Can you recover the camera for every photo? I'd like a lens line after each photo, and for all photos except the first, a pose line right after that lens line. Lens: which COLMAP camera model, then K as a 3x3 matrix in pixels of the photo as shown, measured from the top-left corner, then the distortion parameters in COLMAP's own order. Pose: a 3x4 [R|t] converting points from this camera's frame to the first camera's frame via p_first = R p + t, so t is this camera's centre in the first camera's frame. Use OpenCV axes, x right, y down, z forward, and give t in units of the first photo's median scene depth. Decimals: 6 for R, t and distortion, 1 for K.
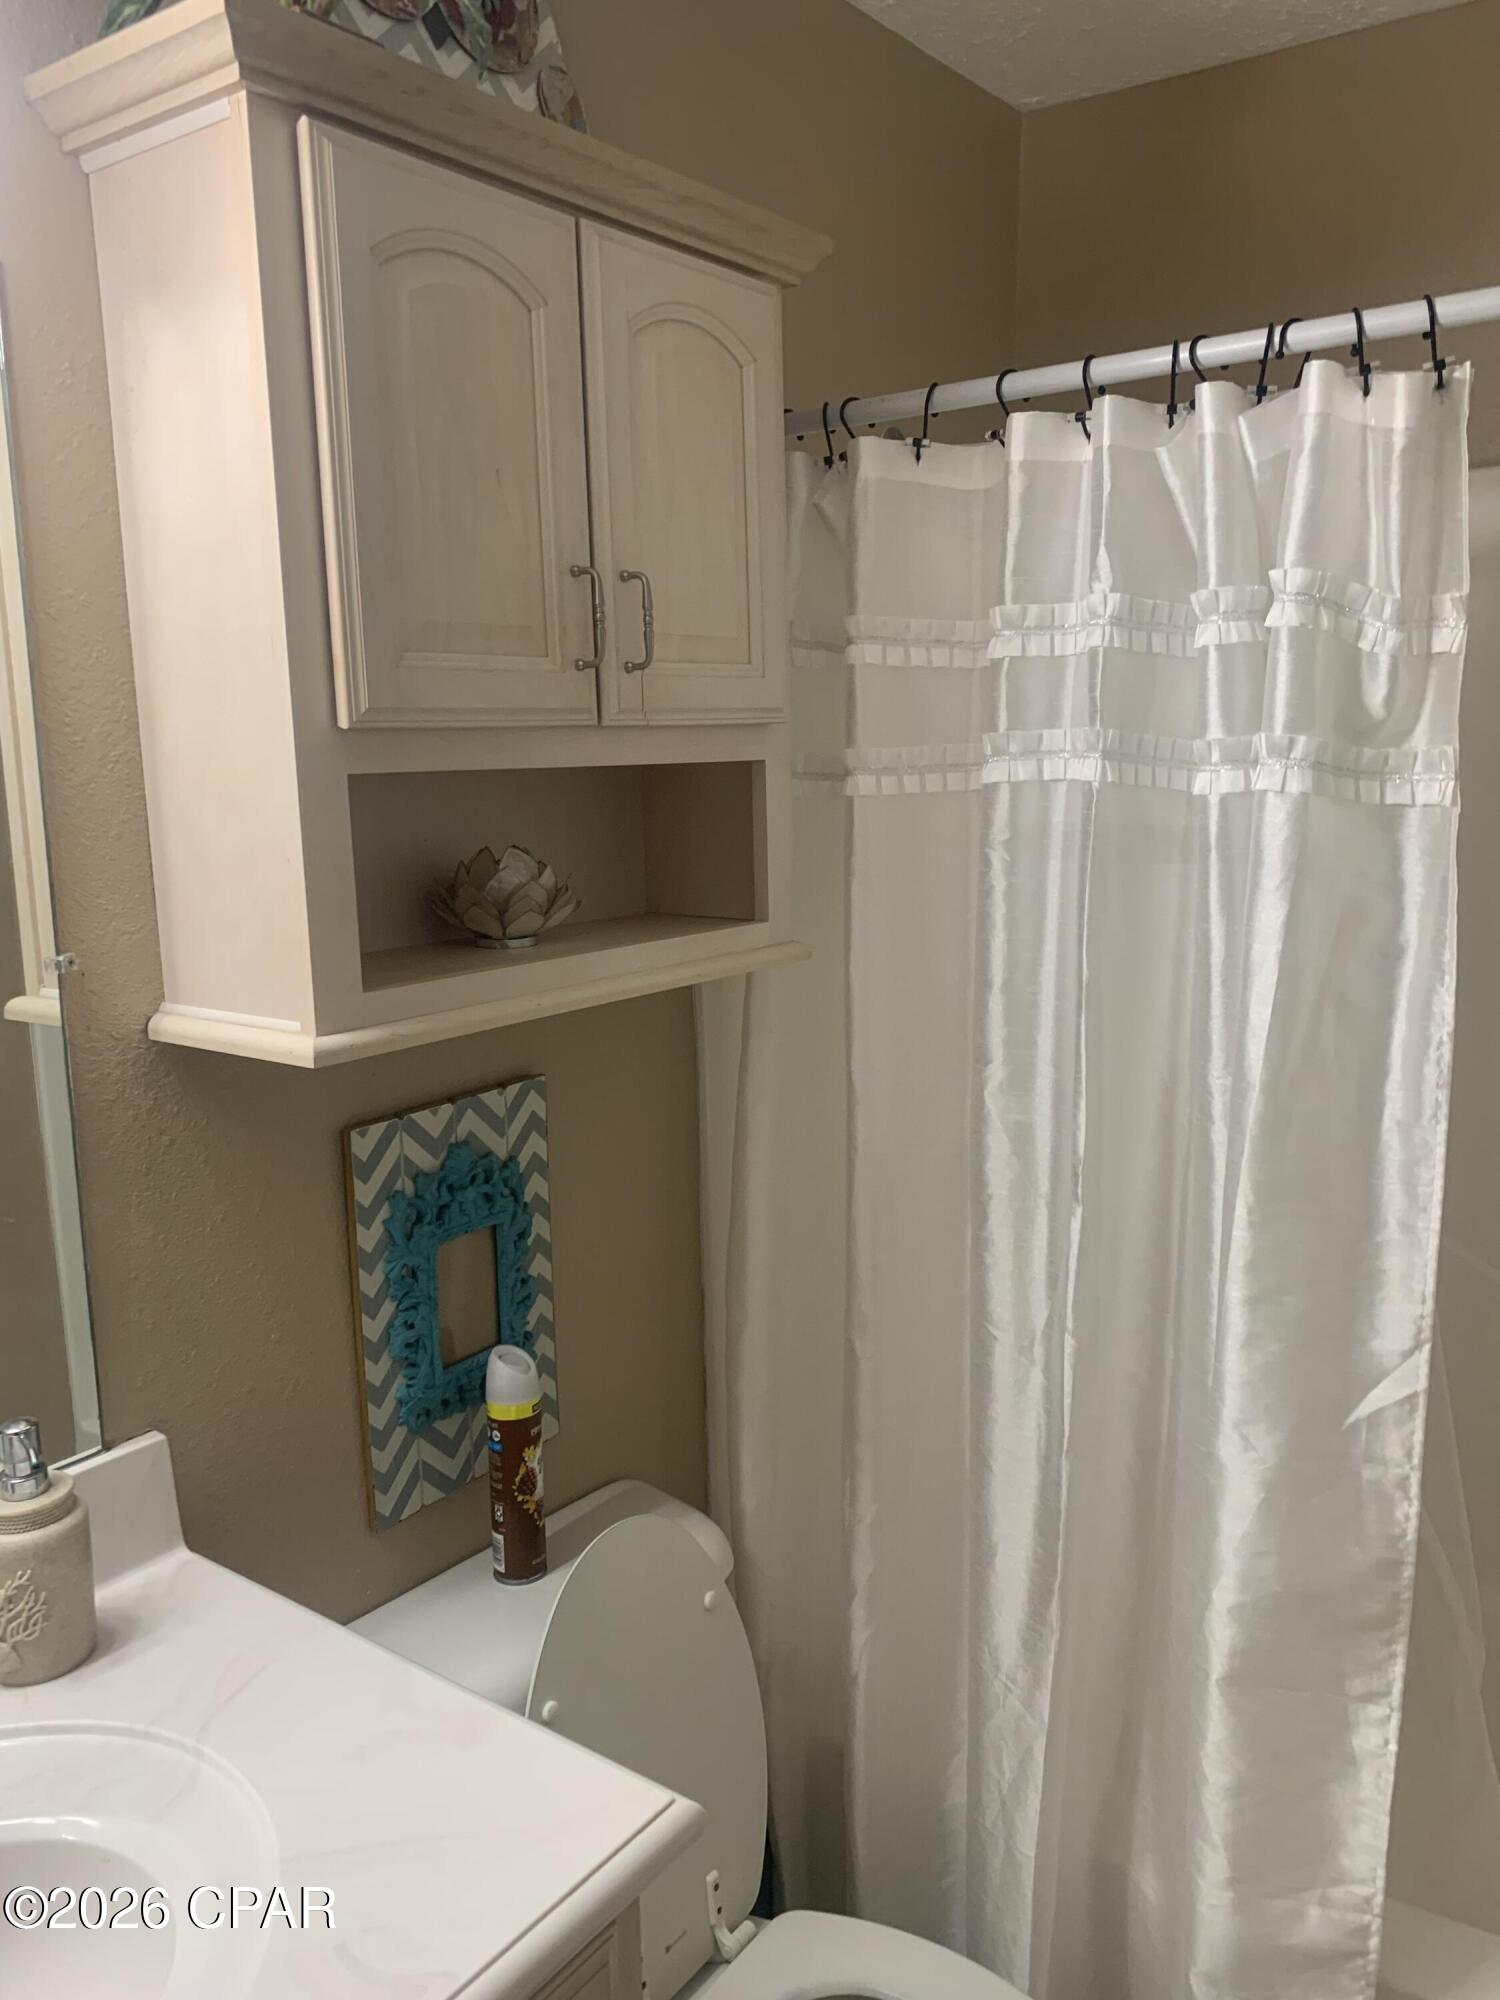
lens RADIAL K [[1545.8, 0, 765.0], [0, 1545.8, 1011.8], [0, 0, 1]] dist [0.027359, -0.028105]
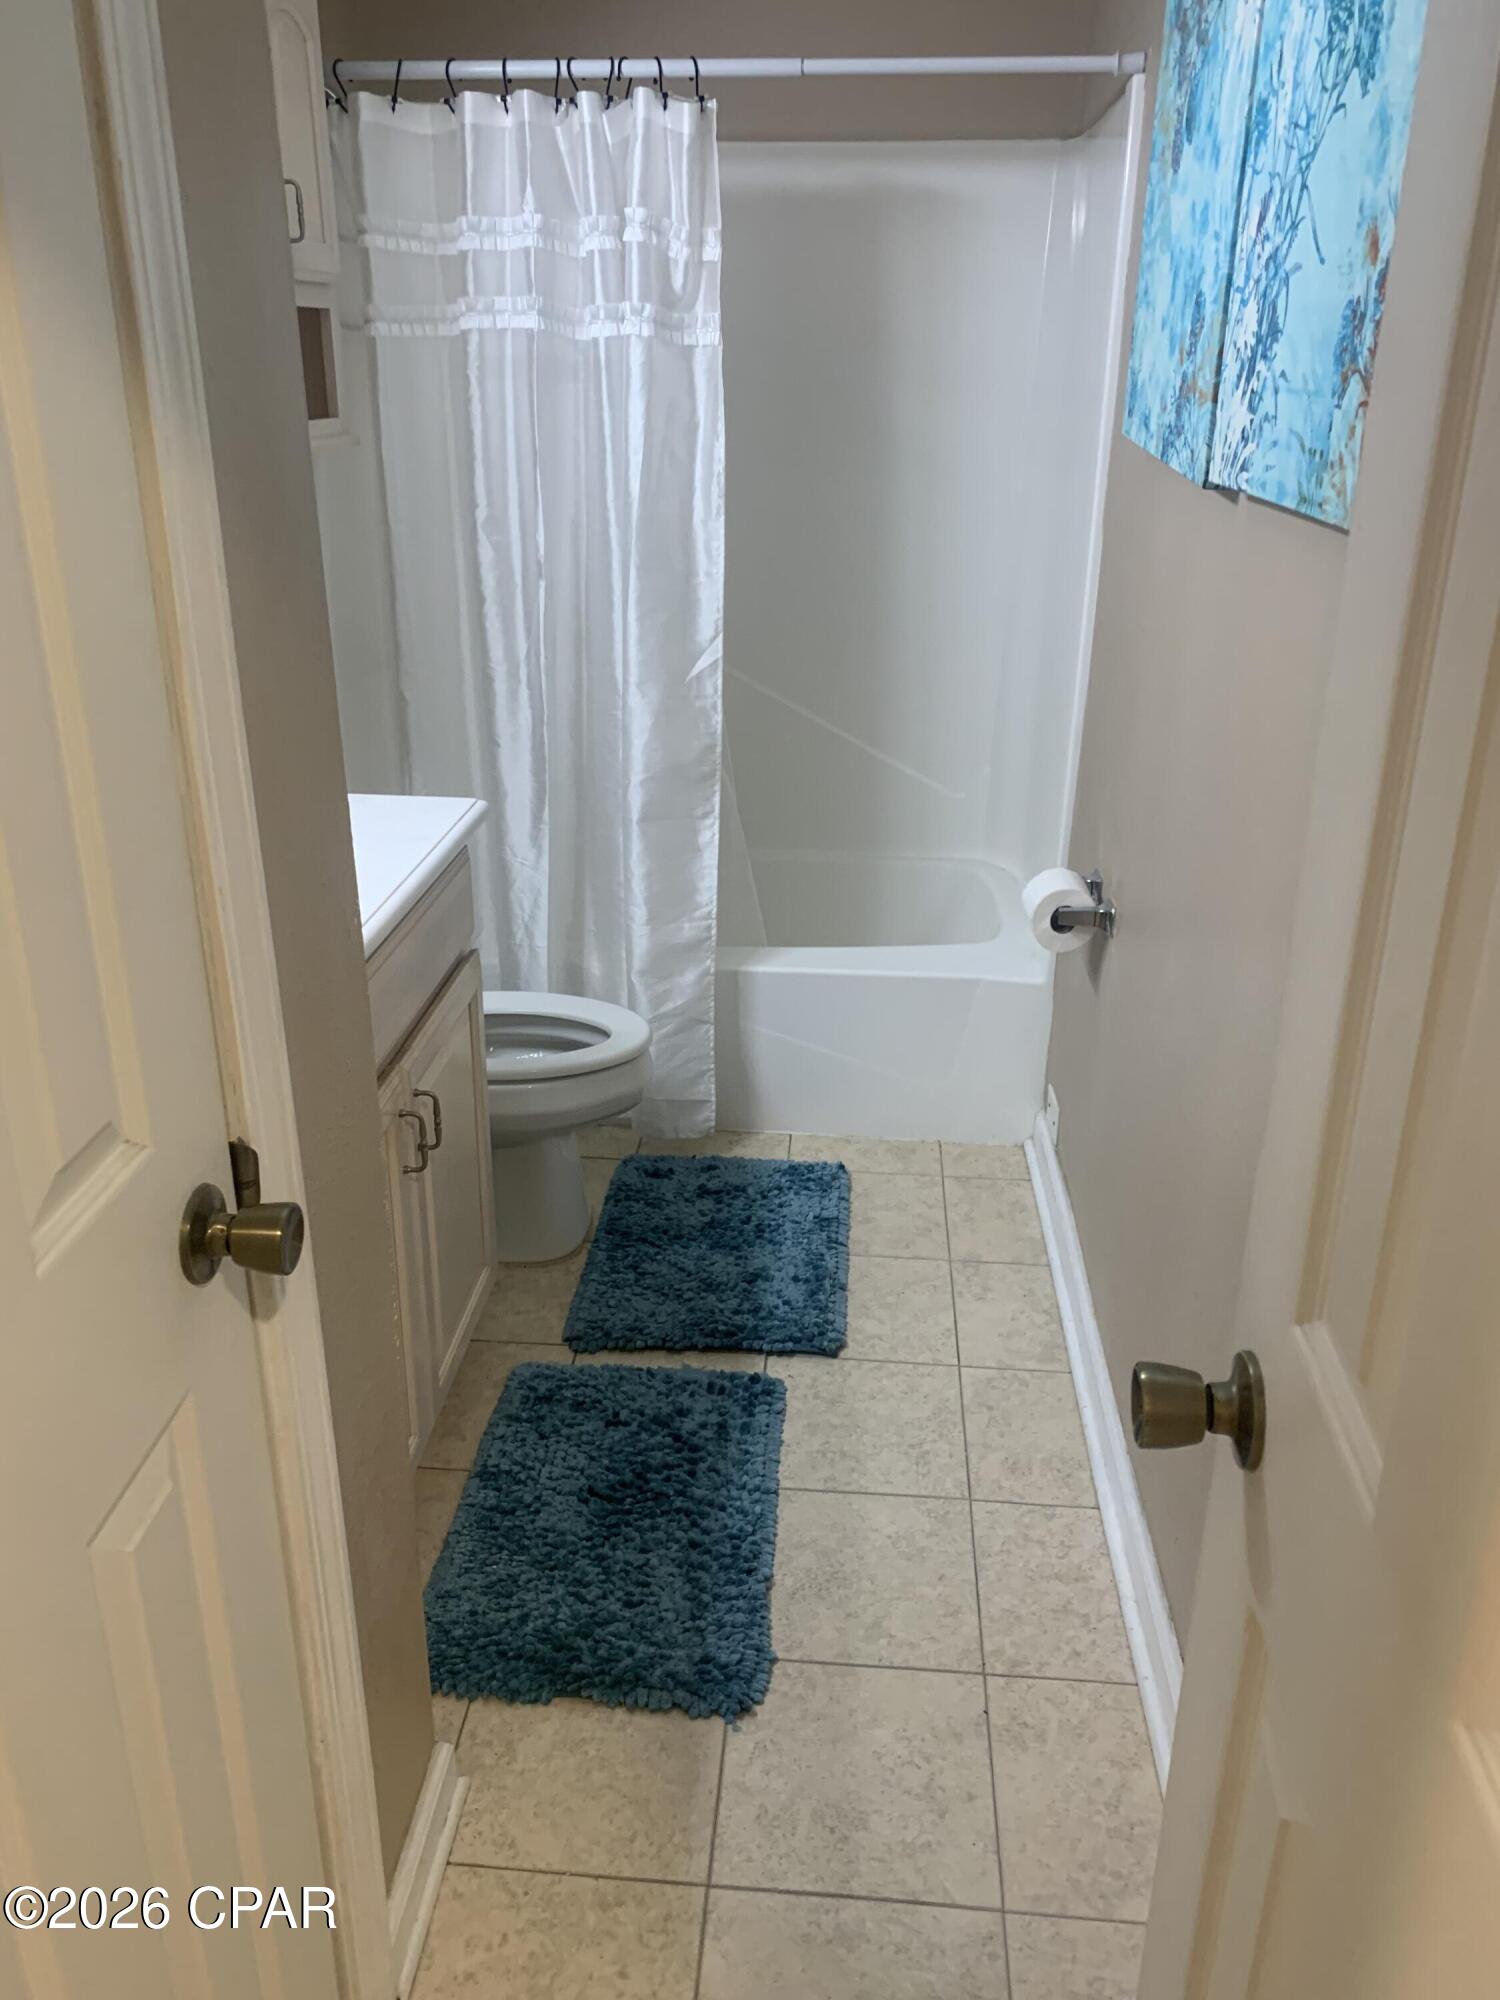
lens RADIAL K [[1545.8, 0, 718.7], [0, 1545.8, 1015.5], [0, 0, 1]] dist [0.027359, -0.028105]
pose [[0.866088, -0.175033, 0.468247, -0.575084], [0.062446, 0.967242, 0.246057, 0.187623], [-0.495976, -0.183867, 0.848646, -0.759736]]
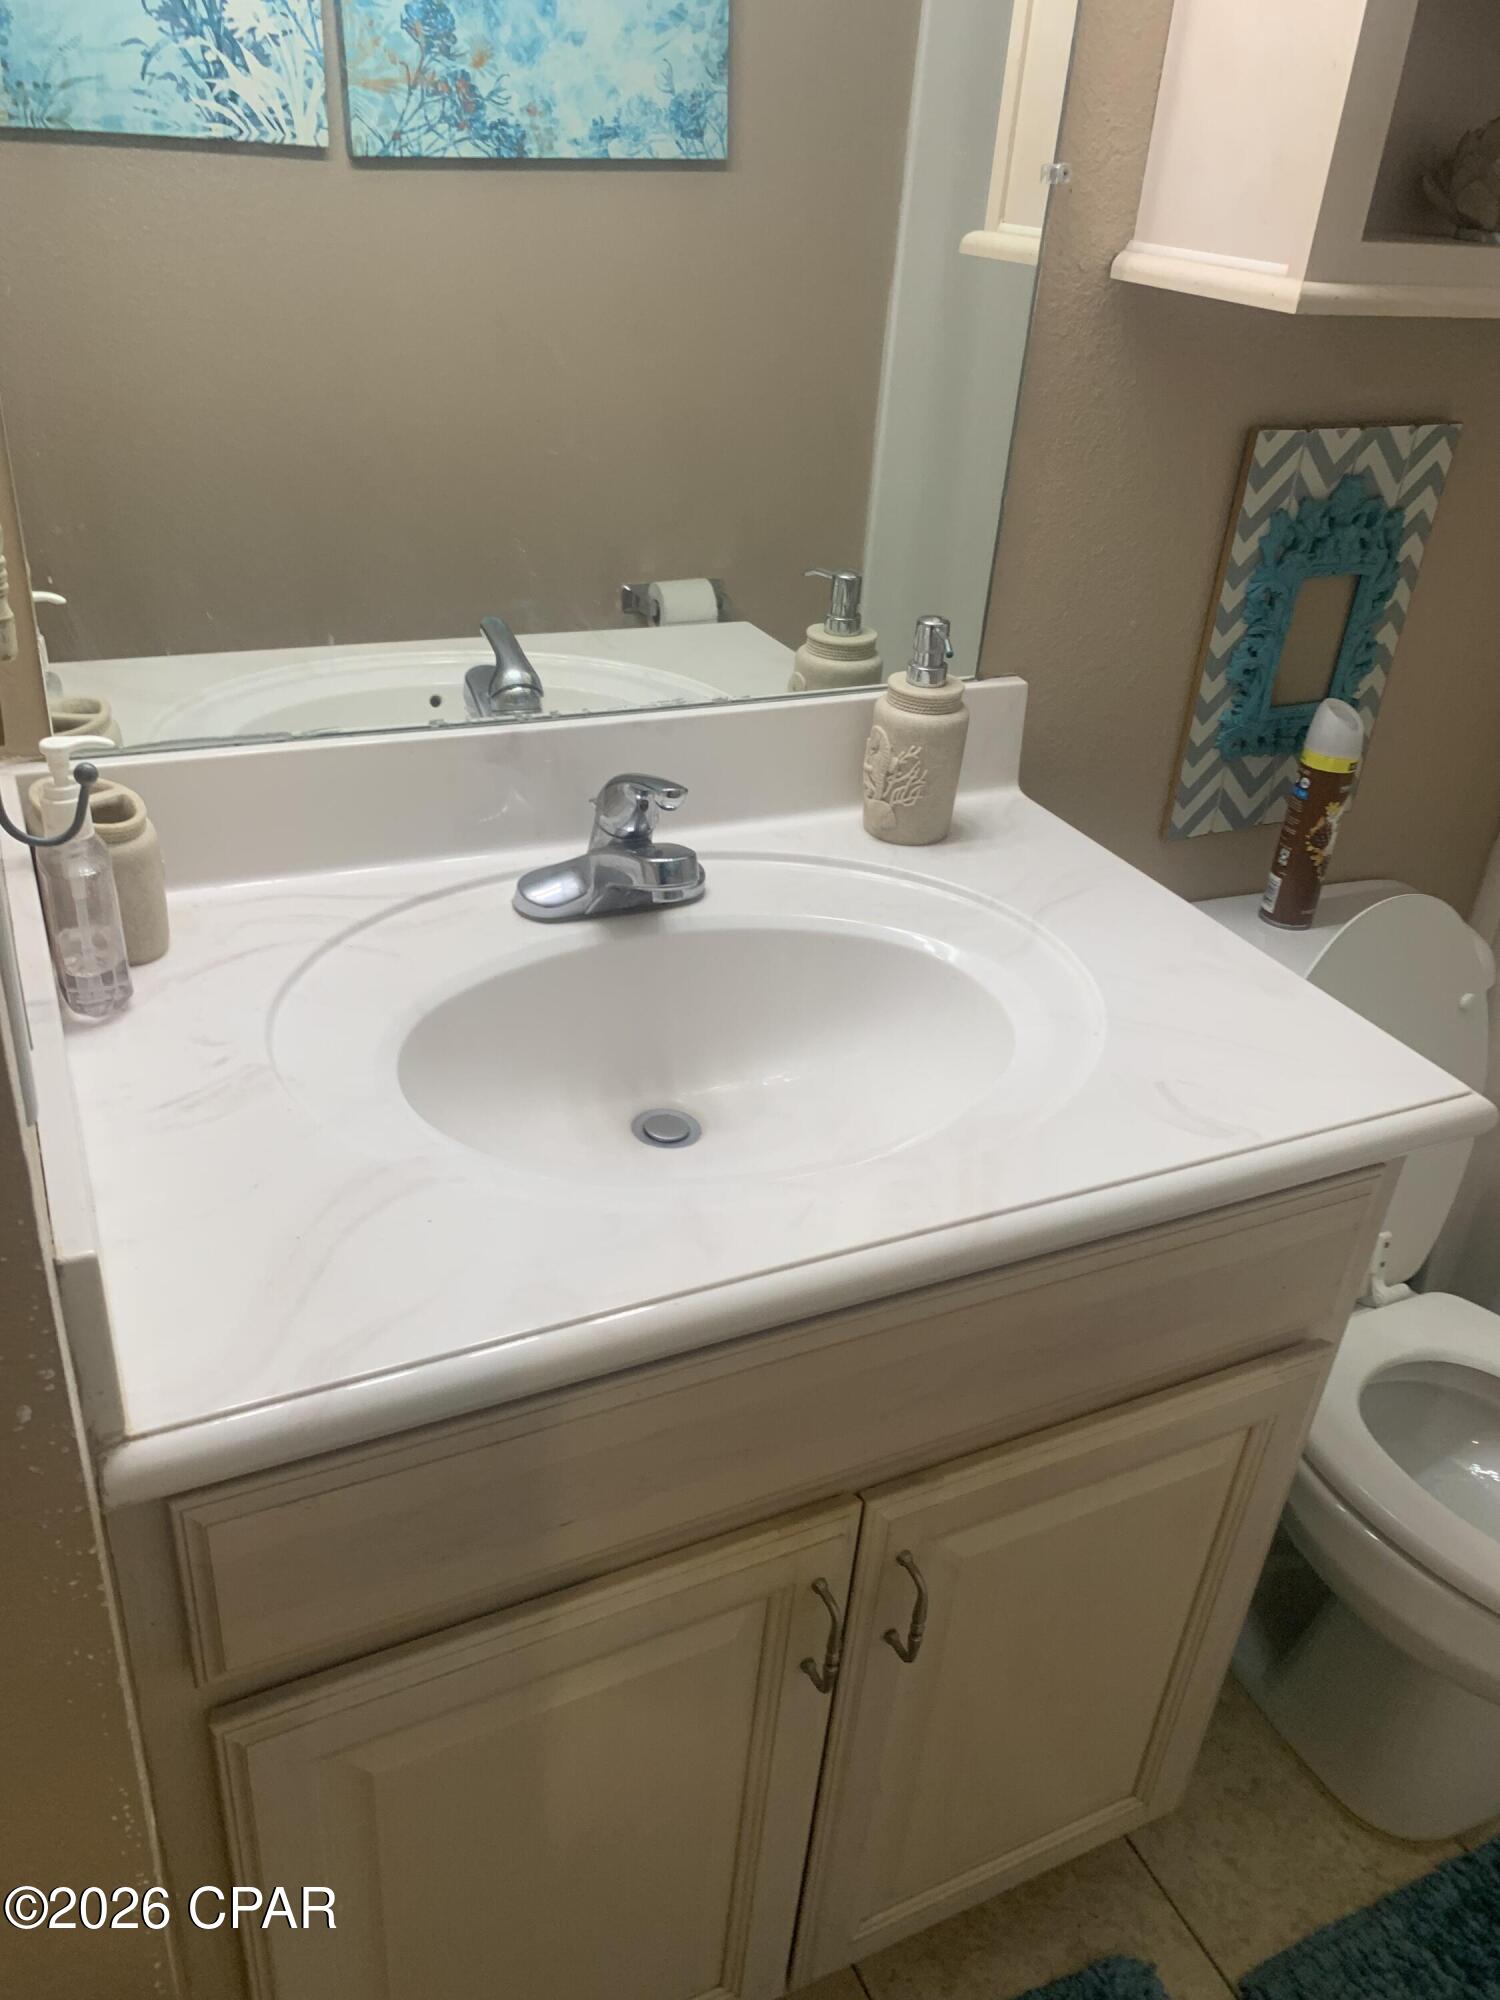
lens RADIAL K [[1545.8, 0, 749.3], [0, 1545.8, 1005.7], [0, 0, 1]] dist [0.027359, -0.028105]
pose [[0.872851, 0.314313, -0.373280, -0.072504], [-0.166531, 0.910878, 0.377582, 0.092383], [0.458692, -0.267410, 0.847404, -0.060711]]
